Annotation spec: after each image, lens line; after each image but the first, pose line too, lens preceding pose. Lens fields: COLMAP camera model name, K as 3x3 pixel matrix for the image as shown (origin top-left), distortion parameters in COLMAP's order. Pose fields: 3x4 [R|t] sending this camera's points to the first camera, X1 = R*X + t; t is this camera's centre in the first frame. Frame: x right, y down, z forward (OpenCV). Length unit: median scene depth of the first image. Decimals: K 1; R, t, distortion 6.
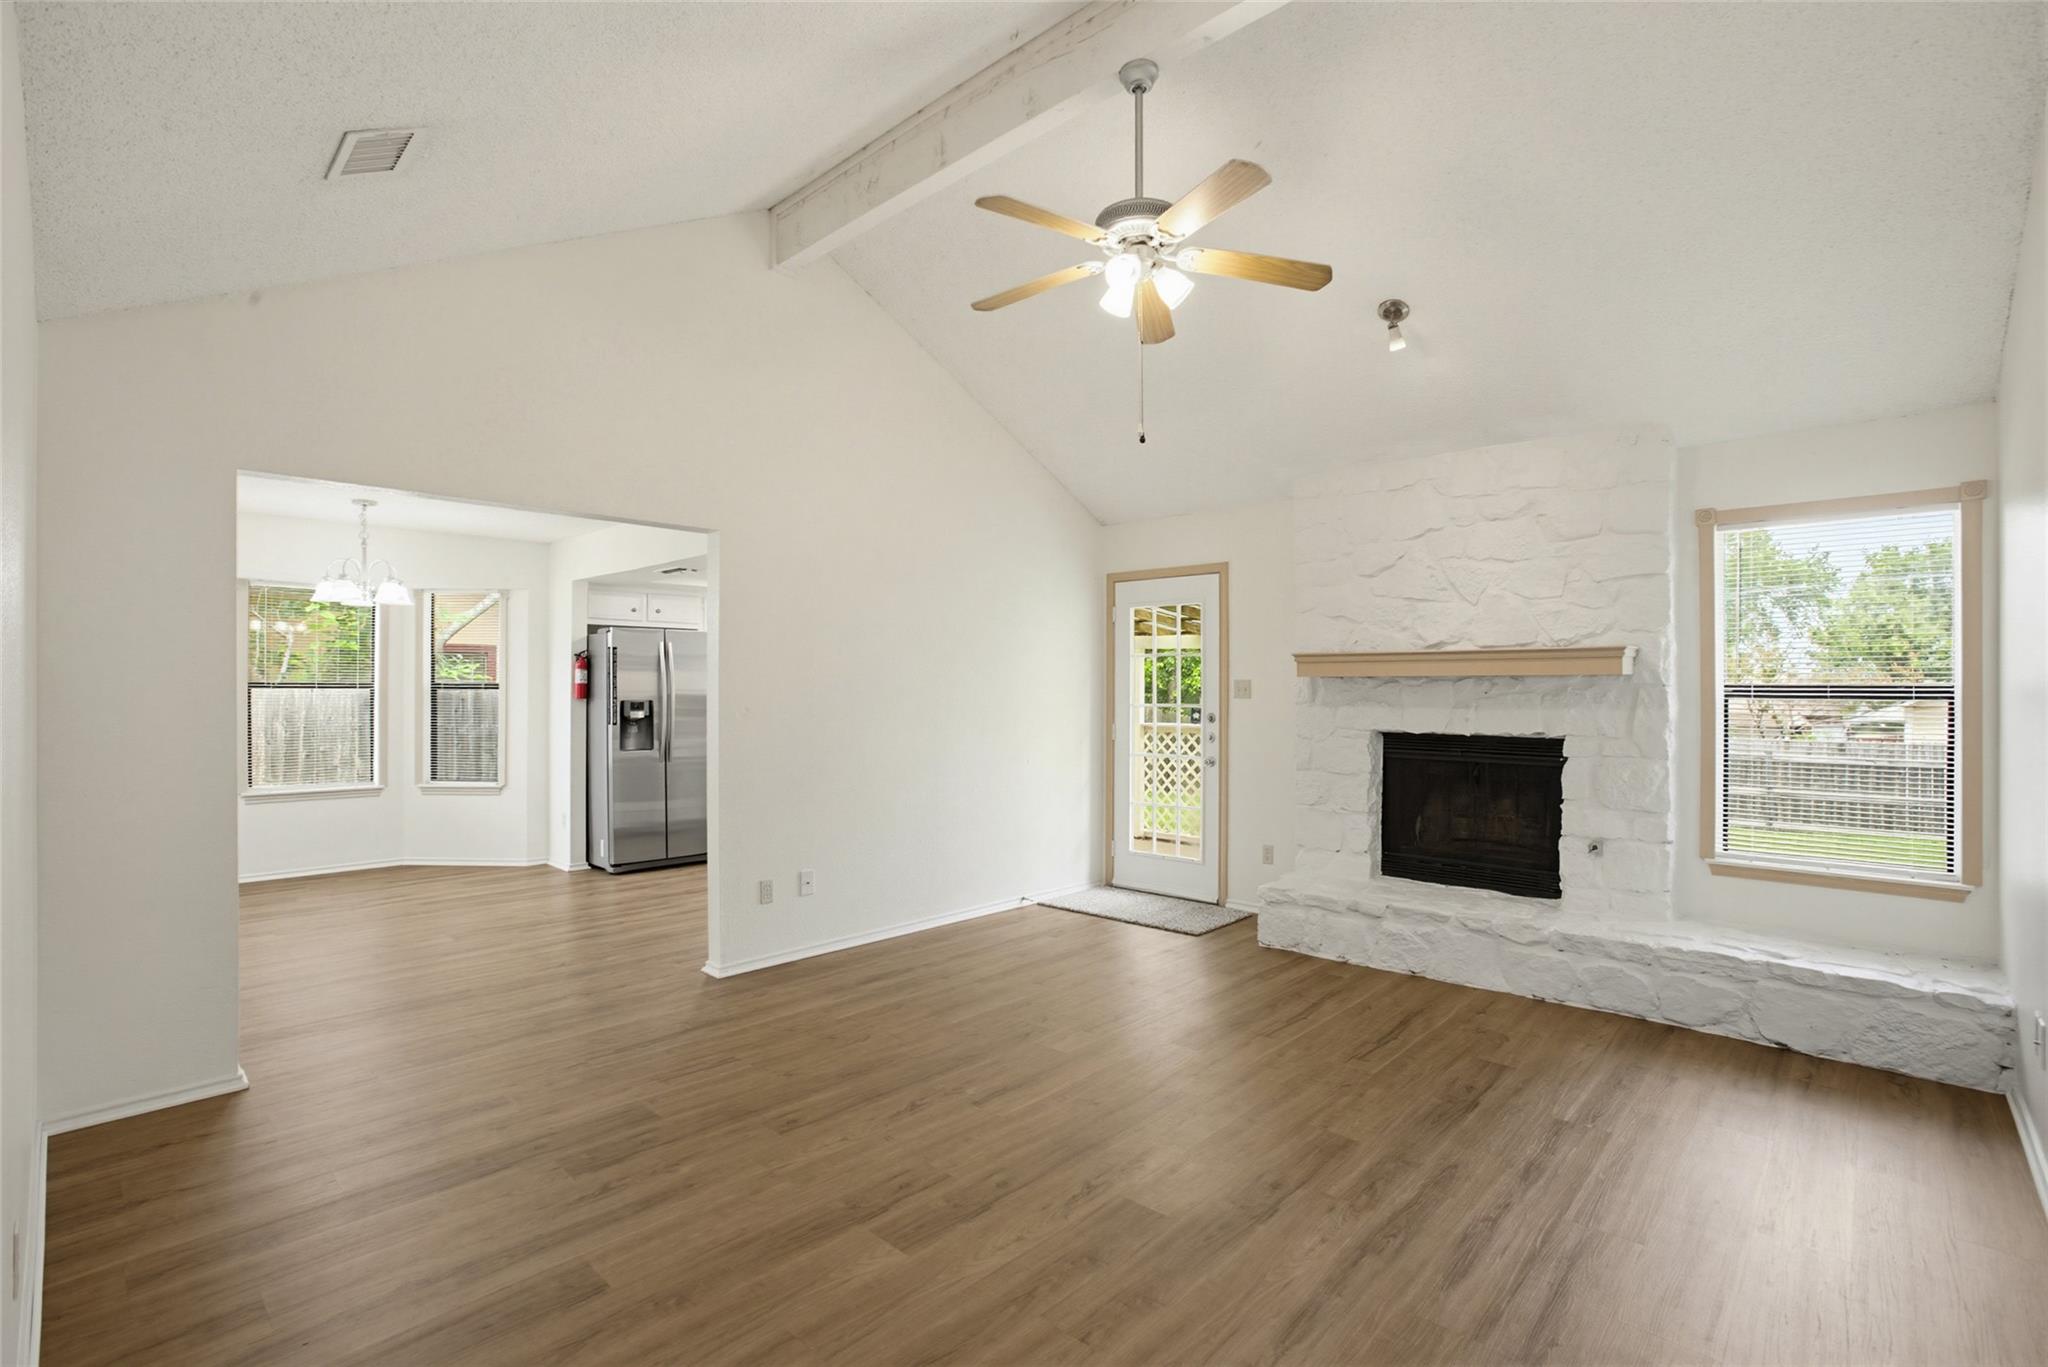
lens RADIAL K [[951.0, 0, 1027.1], [0, 951.0, 686.9], [0, 0, 1]] dist [-0.083044, 0.036878]
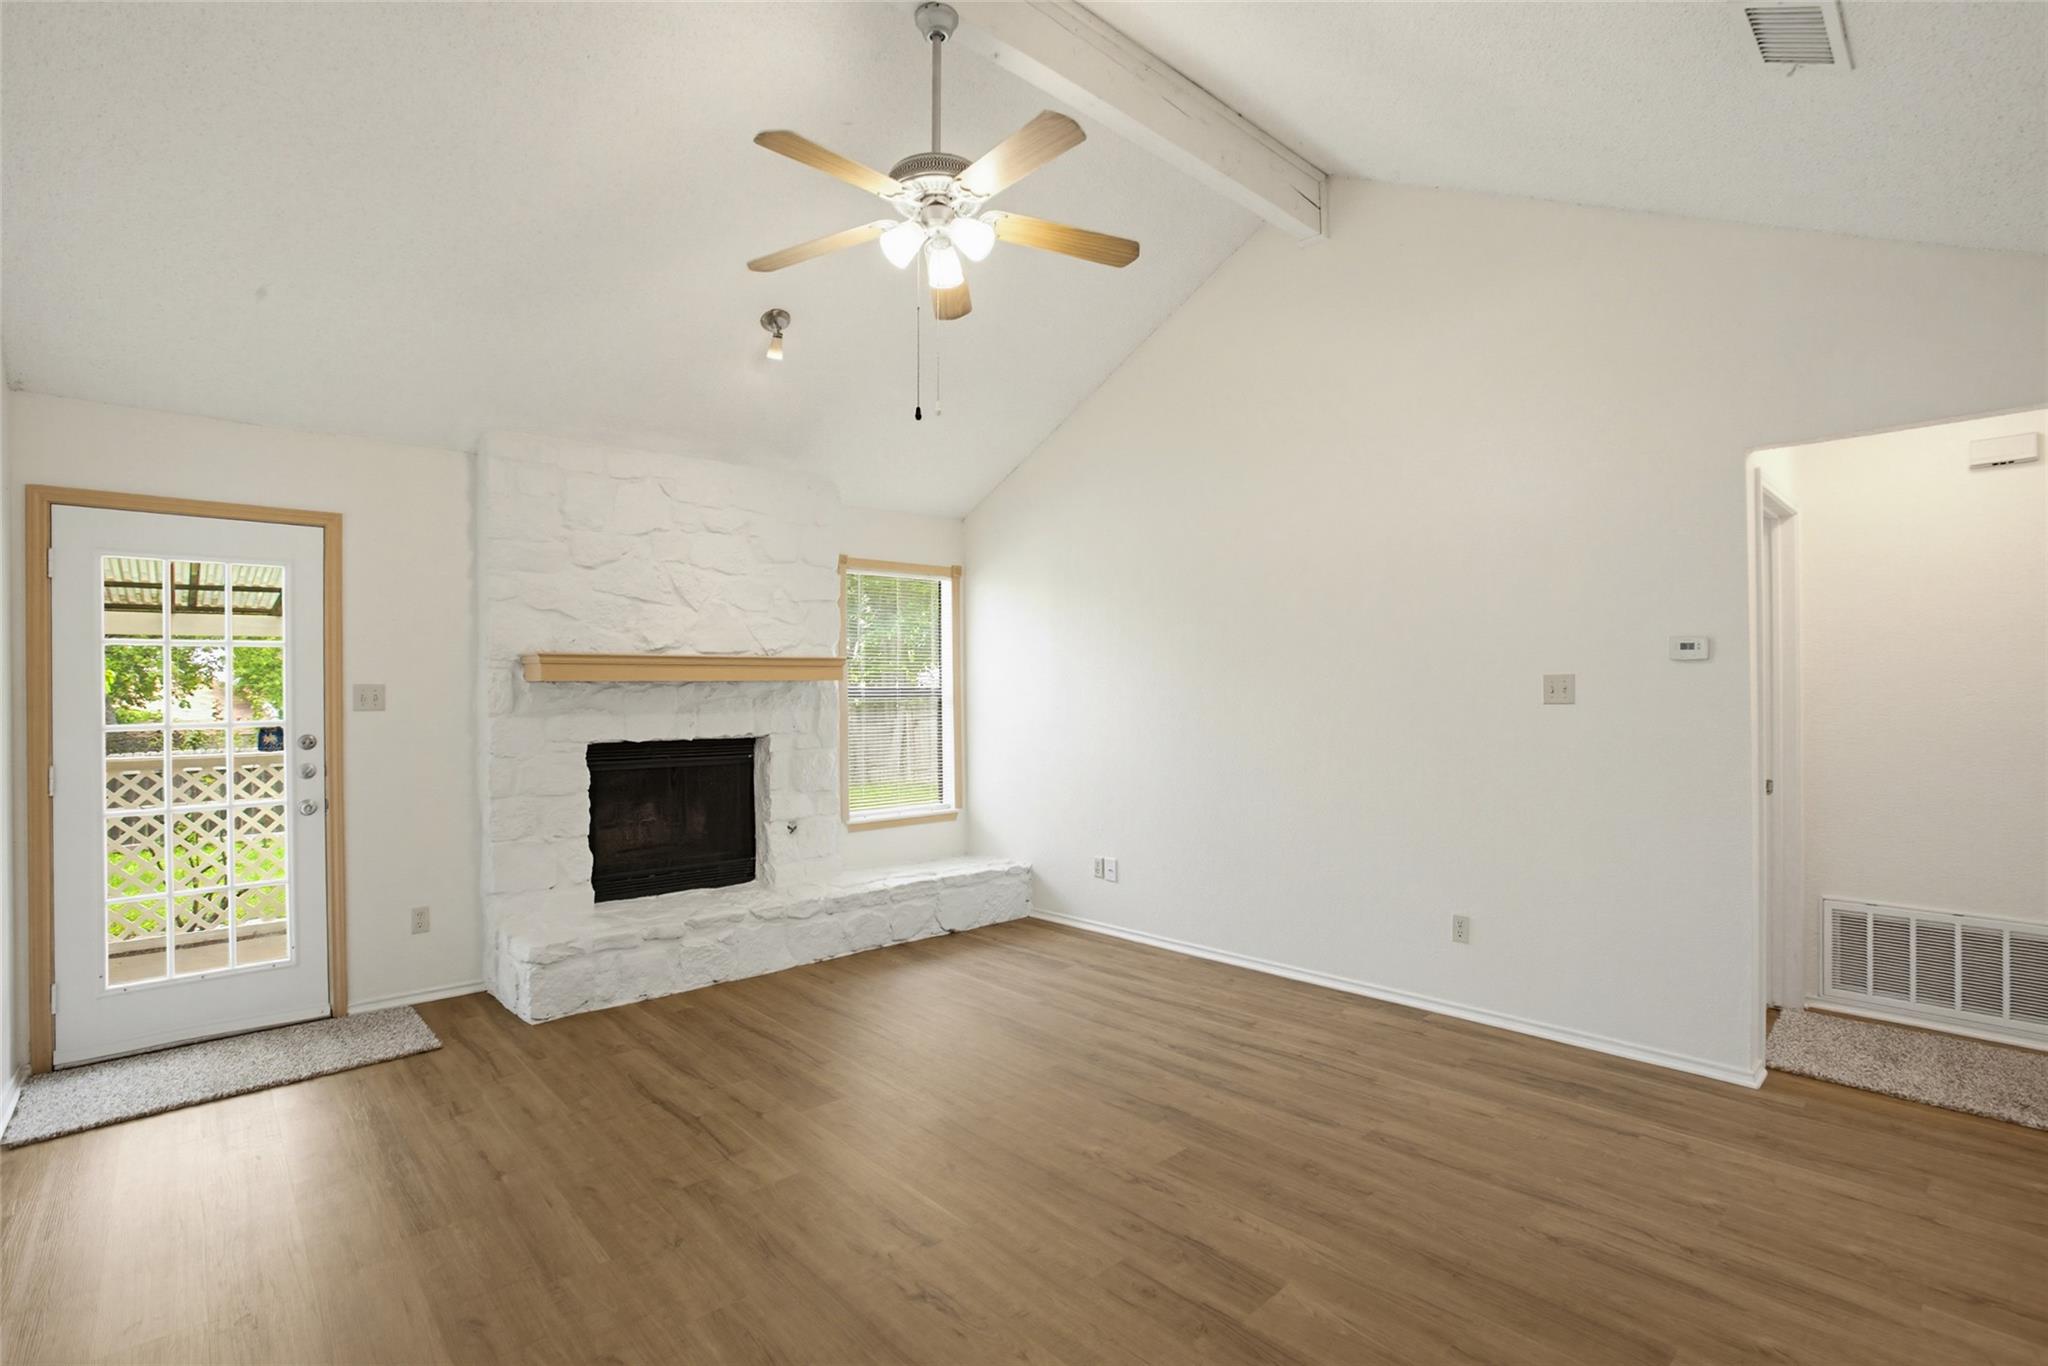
lens RADIAL K [[951.0, 0, 1027.1], [0, 951.0, 686.4], [0, 0, 1]] dist [-0.083044, 0.036878]
pose [[0.073902, -0.000569, 0.997265, -0.551450], [0.006991, 0.999976, 0.000052, -0.003844], [-0.997241, 0.006968, 0.073904, 0.597276]]
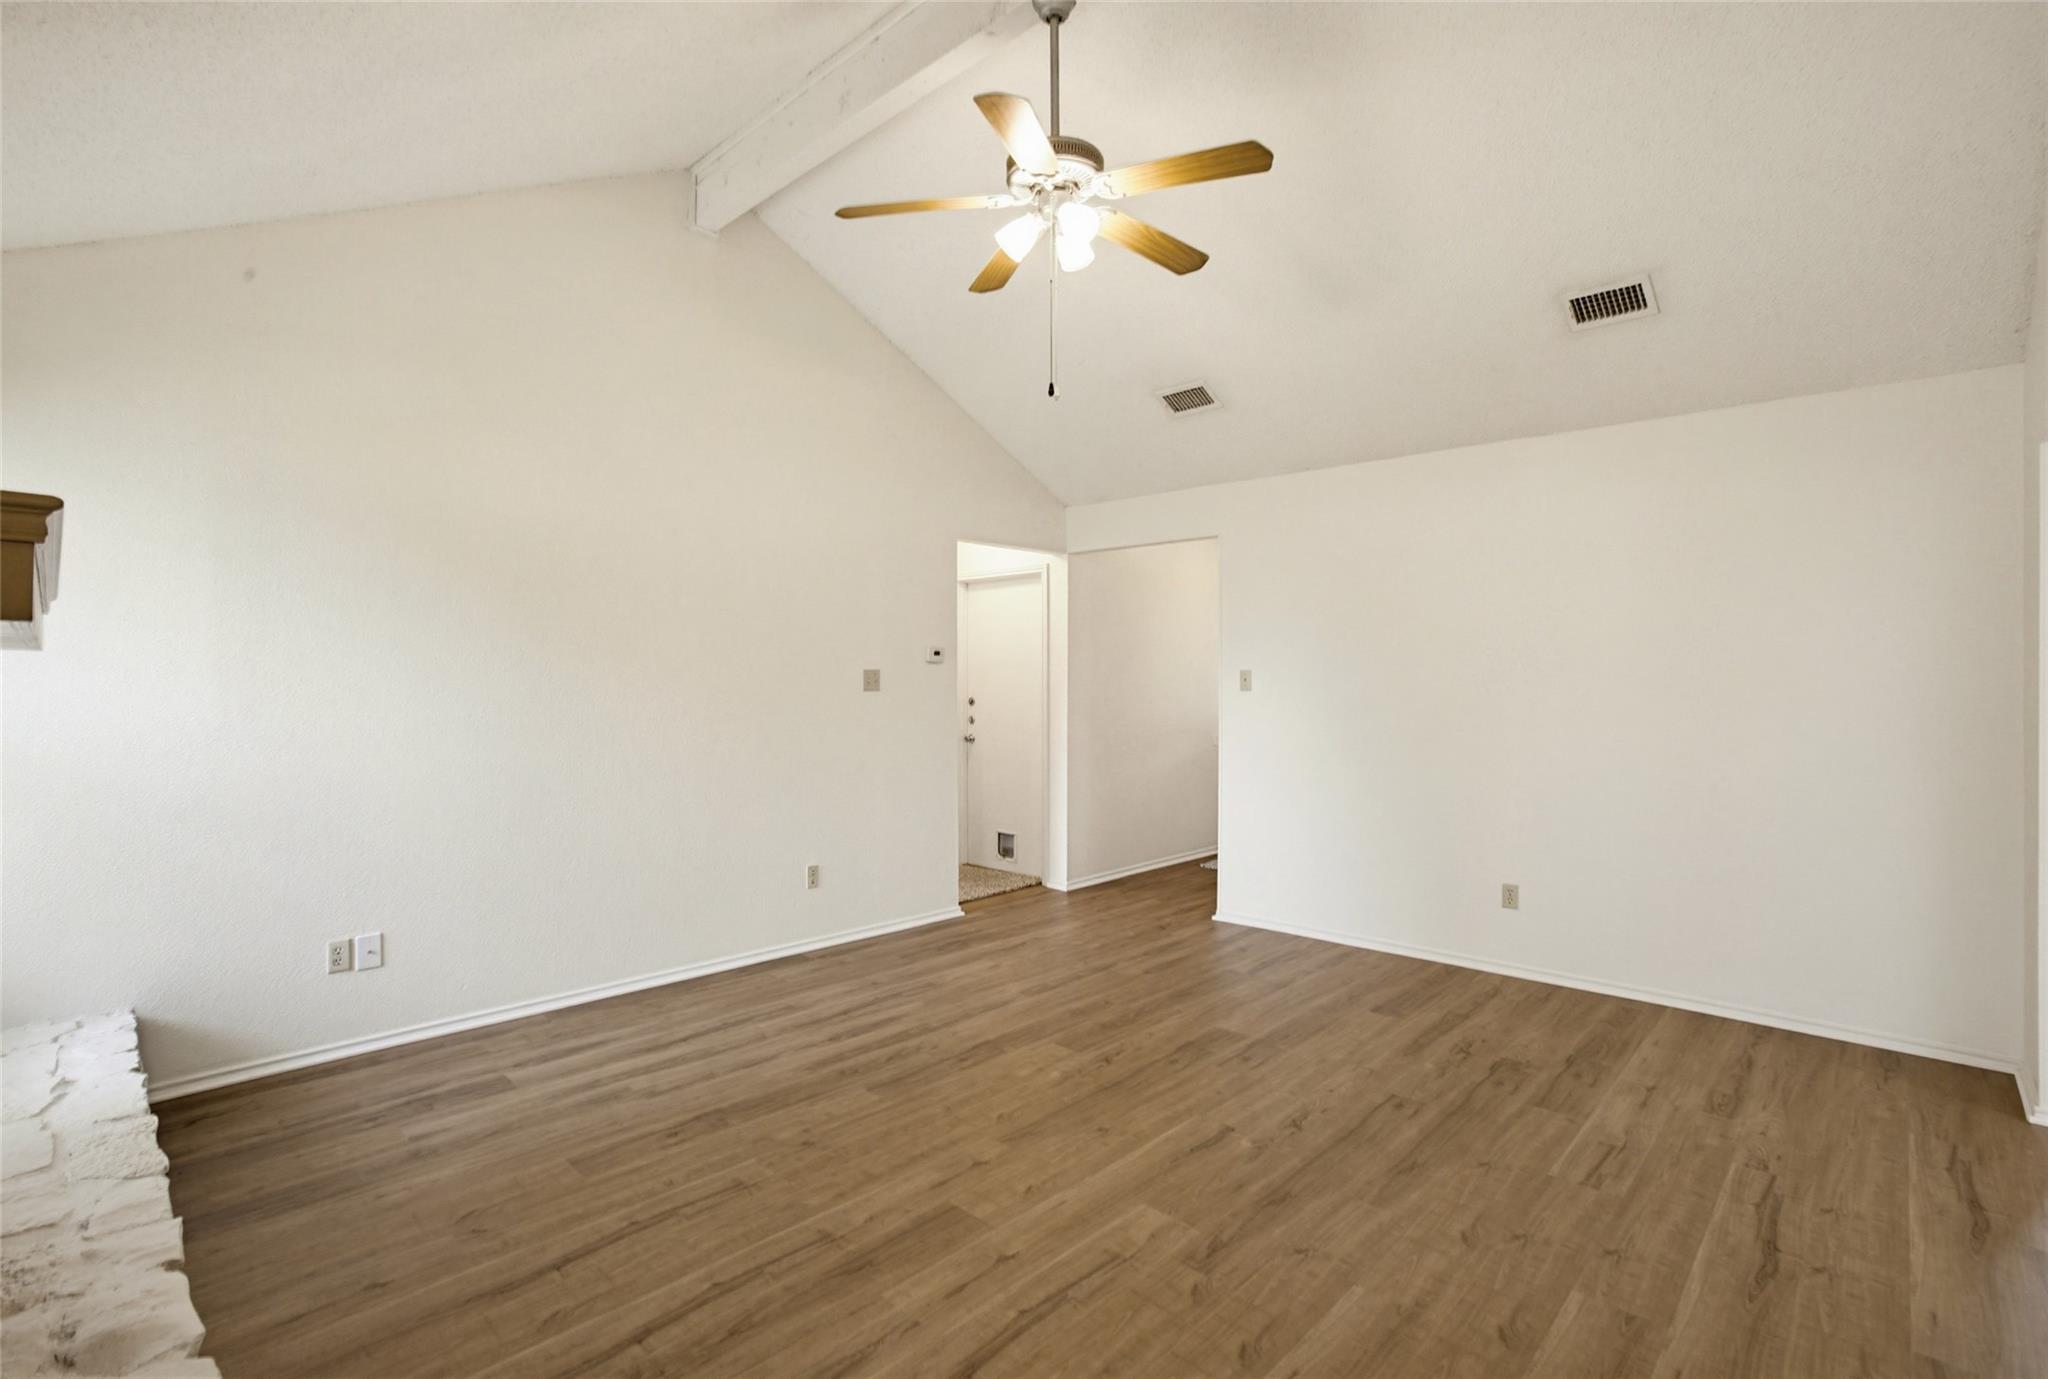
lens RADIAL K [[956.2, 0, 1018.9], [0, 956.2, 664.0], [0, 0, 1]] dist [-0.048176, 0.000122]
pose [[-0.999855, -0.004837, 0.016304, 0.098849], [-0.005111, 0.999846, -0.016802, 0.001227], [-0.016220, -0.016882, -0.999726, 1.346366]]
